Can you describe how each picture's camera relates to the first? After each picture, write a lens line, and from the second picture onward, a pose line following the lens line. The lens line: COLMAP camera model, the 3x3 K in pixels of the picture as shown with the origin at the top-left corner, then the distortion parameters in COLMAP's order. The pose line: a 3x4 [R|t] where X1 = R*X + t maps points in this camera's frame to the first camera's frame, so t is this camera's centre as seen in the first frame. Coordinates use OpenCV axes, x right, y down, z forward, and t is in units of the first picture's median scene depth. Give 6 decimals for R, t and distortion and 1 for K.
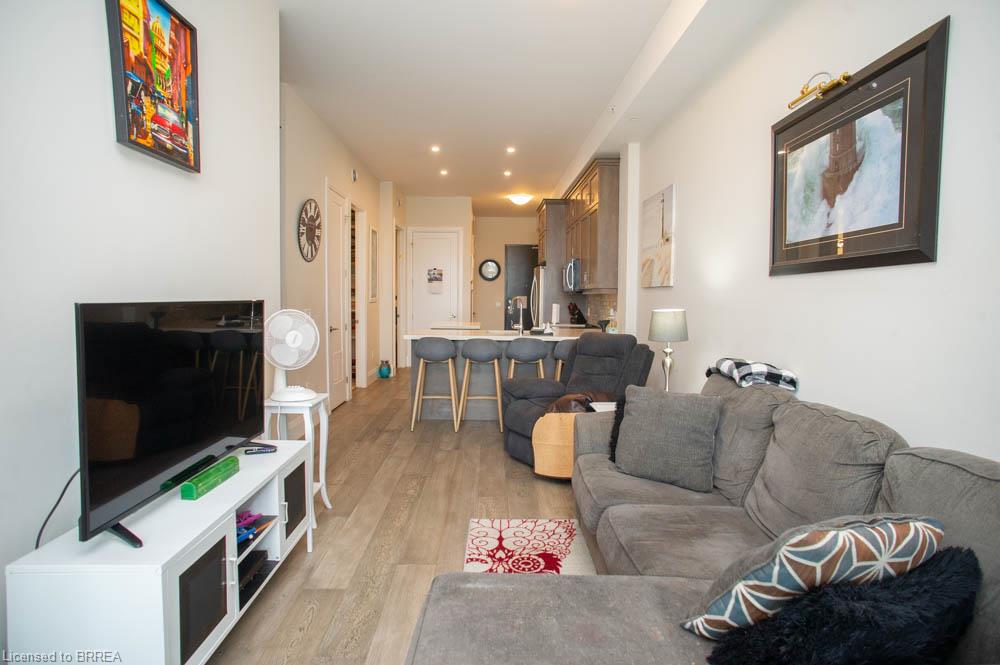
lens RADIAL K [[500.3, 0, 500.0], [0, 500.3, 332.5], [0, 0, 1]] dist [-0.031131, 0.000320]
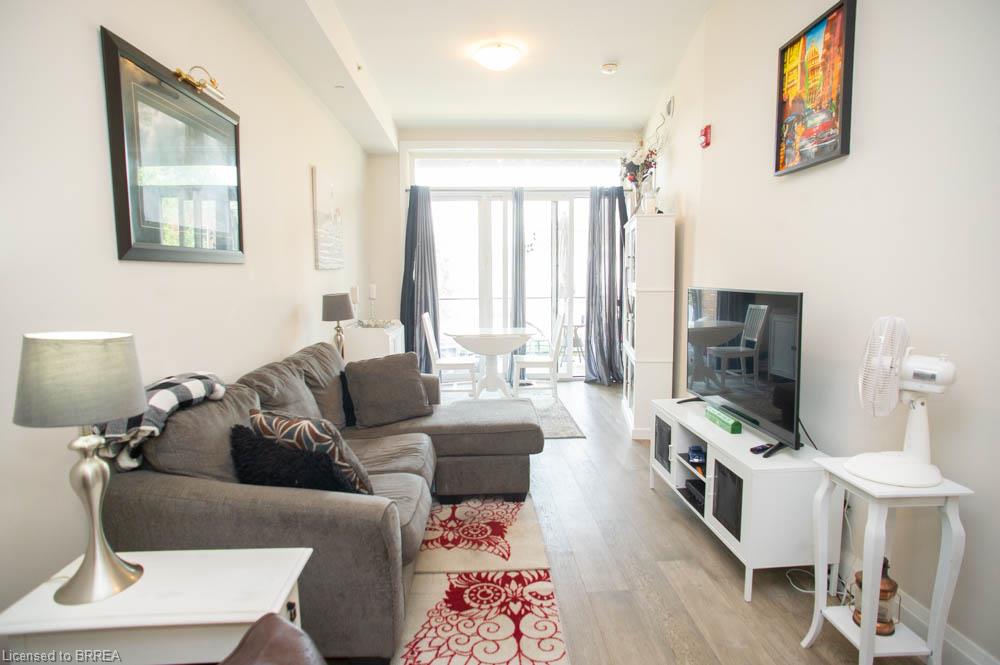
lens RADIAL K [[500.3, 0, 500.0], [0, 500.3, 332.5], [0, 0, 1]] dist [-0.031131, 0.000320]
pose [[-0.999777, 0.001667, -0.021042, 0.052938], [-0.002216, 0.983074, 0.183197, -0.176255], [0.020992, 0.183203, -0.982851, 2.126585]]
